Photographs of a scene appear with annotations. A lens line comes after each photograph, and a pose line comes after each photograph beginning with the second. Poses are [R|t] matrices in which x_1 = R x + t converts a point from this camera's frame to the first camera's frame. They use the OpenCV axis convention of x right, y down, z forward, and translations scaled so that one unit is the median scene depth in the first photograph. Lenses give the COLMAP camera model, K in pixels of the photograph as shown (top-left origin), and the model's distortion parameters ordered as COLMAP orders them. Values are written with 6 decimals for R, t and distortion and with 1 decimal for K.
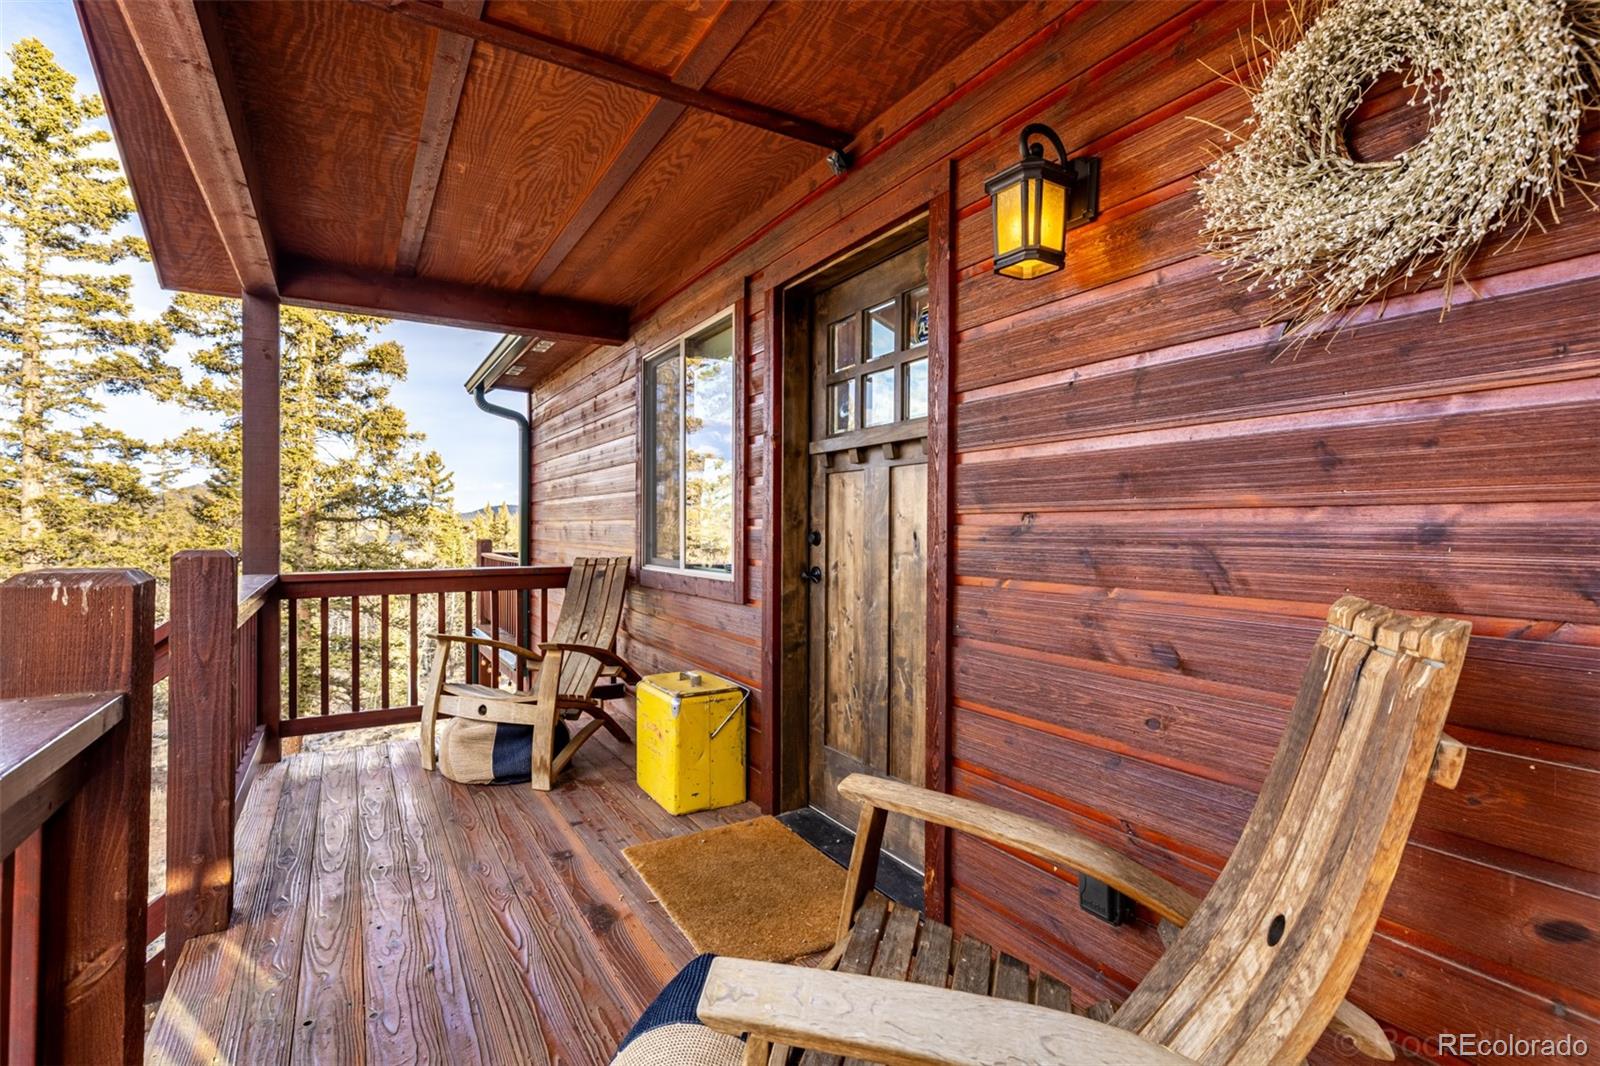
lens RADIAL K [[776.0, 0, 799.1], [0, 776.0, 529.9], [0, 0, 1]] dist [0.000891, 0.000049]
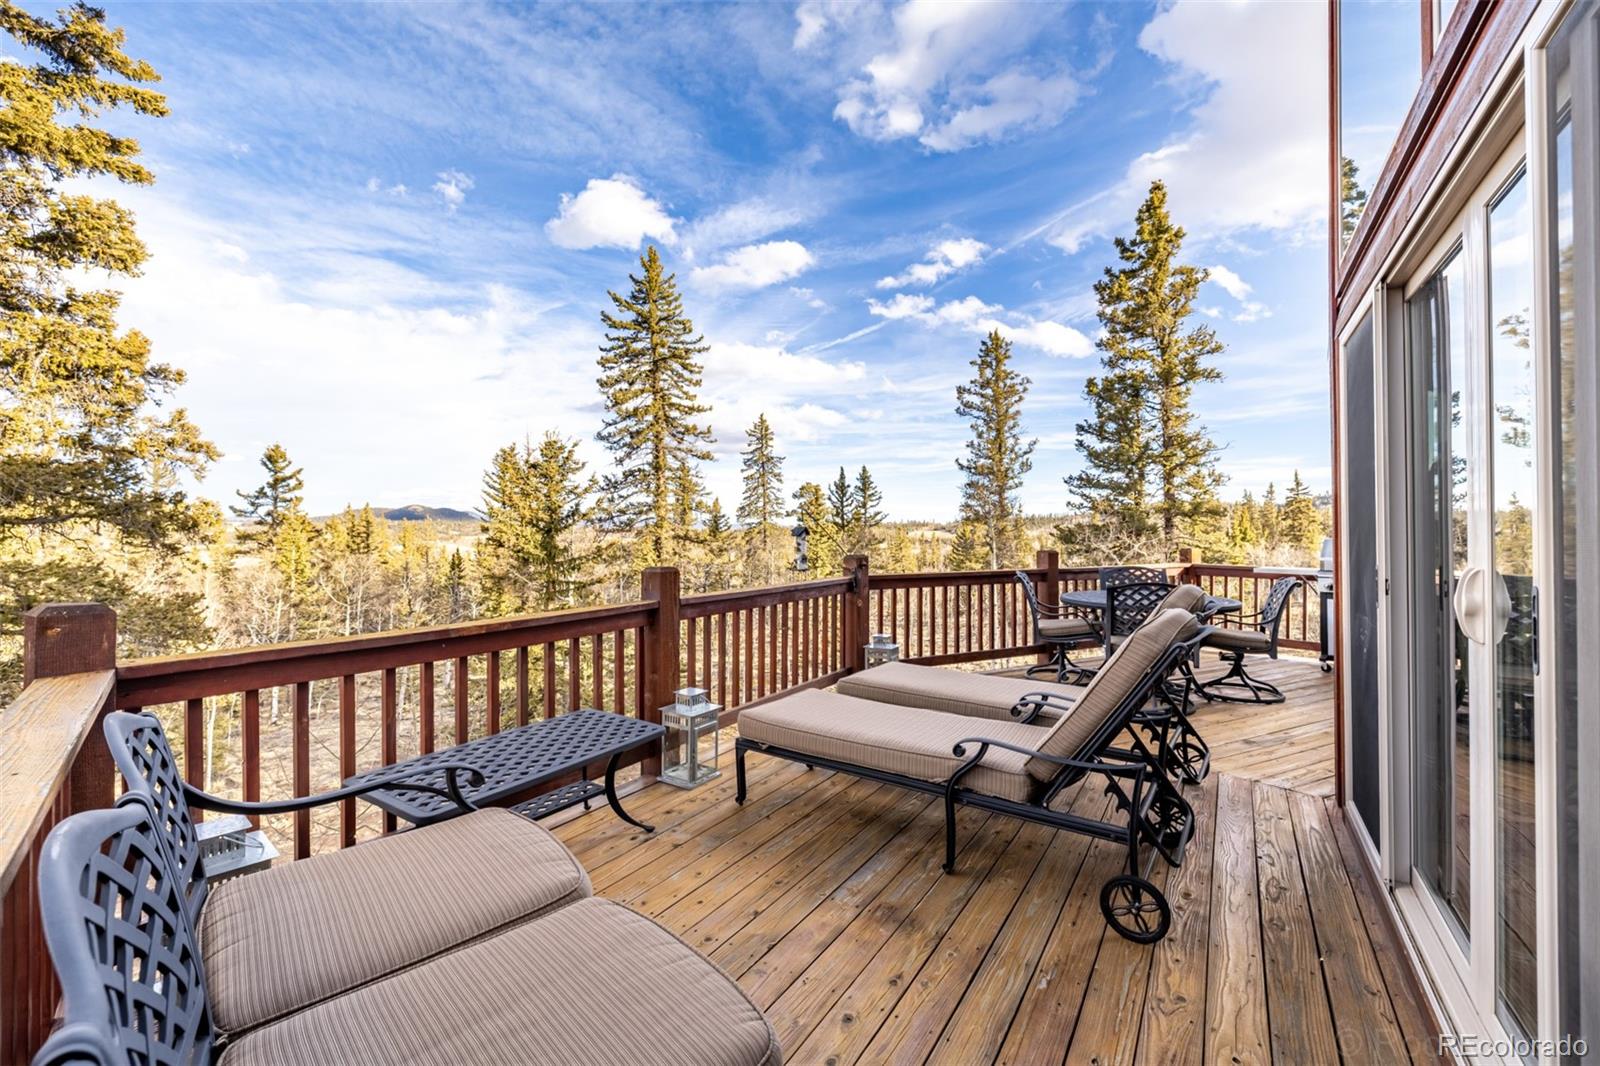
lens RADIAL K [[698.1, 0, 802.4], [0, 698.1, 528.3], [0, 0, 1]] dist [-0.001554, -0.000195]
pose [[0.982015, -0.002865, 0.188781, -0.047989], [0.003672, 0.999986, -0.003925, -0.001101], [-0.188767, 0.004547, 0.982011, 0.154481]]
